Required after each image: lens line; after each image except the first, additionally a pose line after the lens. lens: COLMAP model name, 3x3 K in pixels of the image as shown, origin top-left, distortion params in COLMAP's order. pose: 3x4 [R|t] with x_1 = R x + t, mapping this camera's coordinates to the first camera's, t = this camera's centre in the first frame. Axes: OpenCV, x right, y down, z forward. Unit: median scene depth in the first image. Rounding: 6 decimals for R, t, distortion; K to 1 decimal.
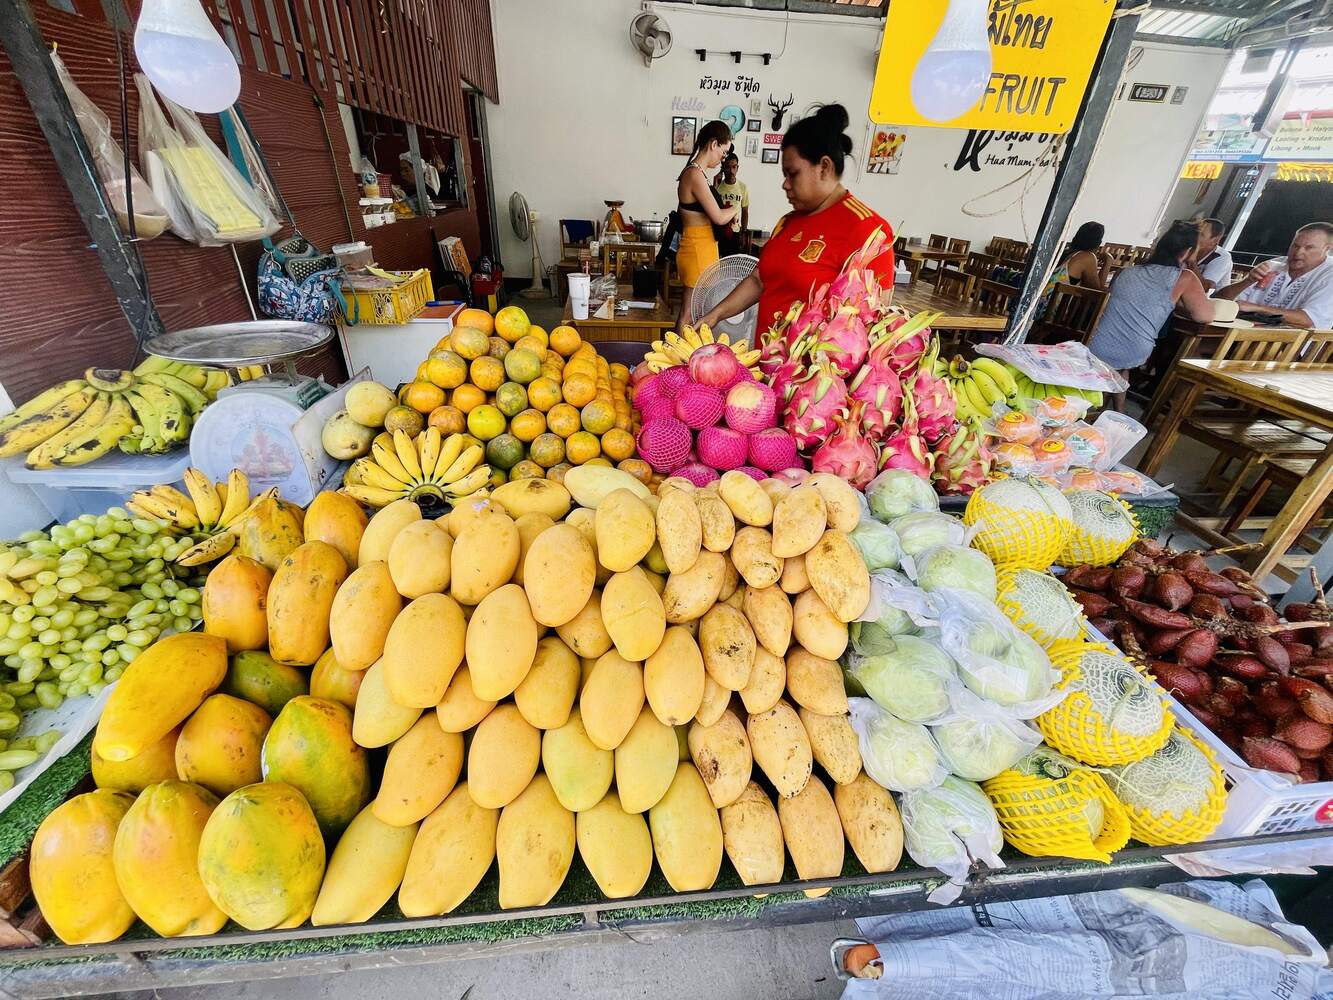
lens RADIAL K [[539.3, 0, 666.5], [0, 539.3, 498.0], [0, 0, 1]] dist [-0.000177, -0.000070]
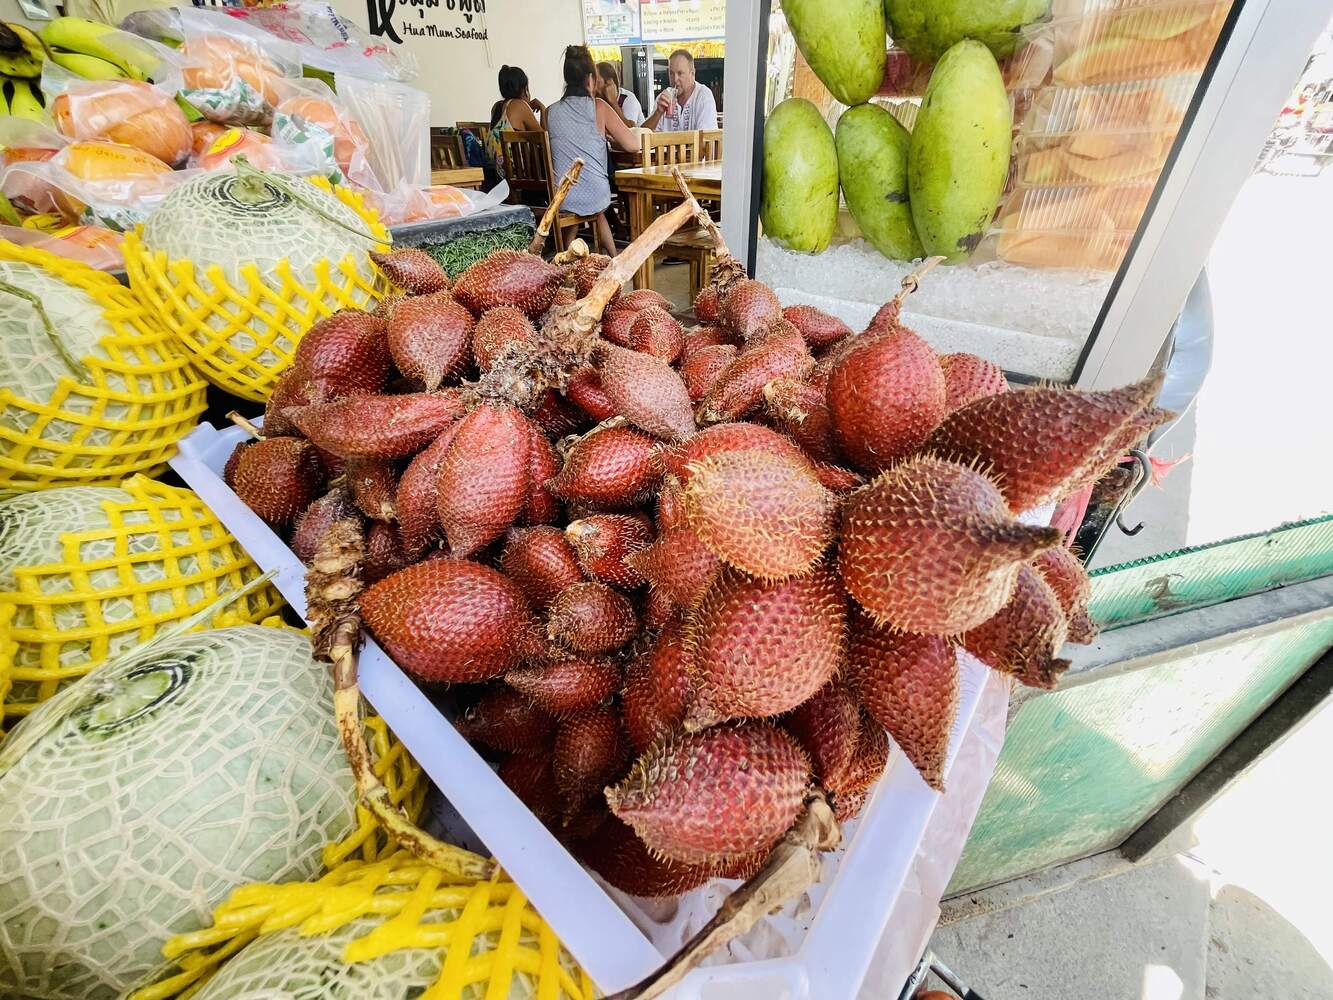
lens RADIAL K [[539.3, 0, 670.0], [0, 539.3, 500.7], [0, 0, 1]] dist [-0.000177, -0.000070]
pose [[0.717131, -0.446129, 0.535437, 0.200211], [0.388841, 0.893698, 0.223845, 0.059752], [-0.578383, 0.047674, 0.814371, 0.158292]]
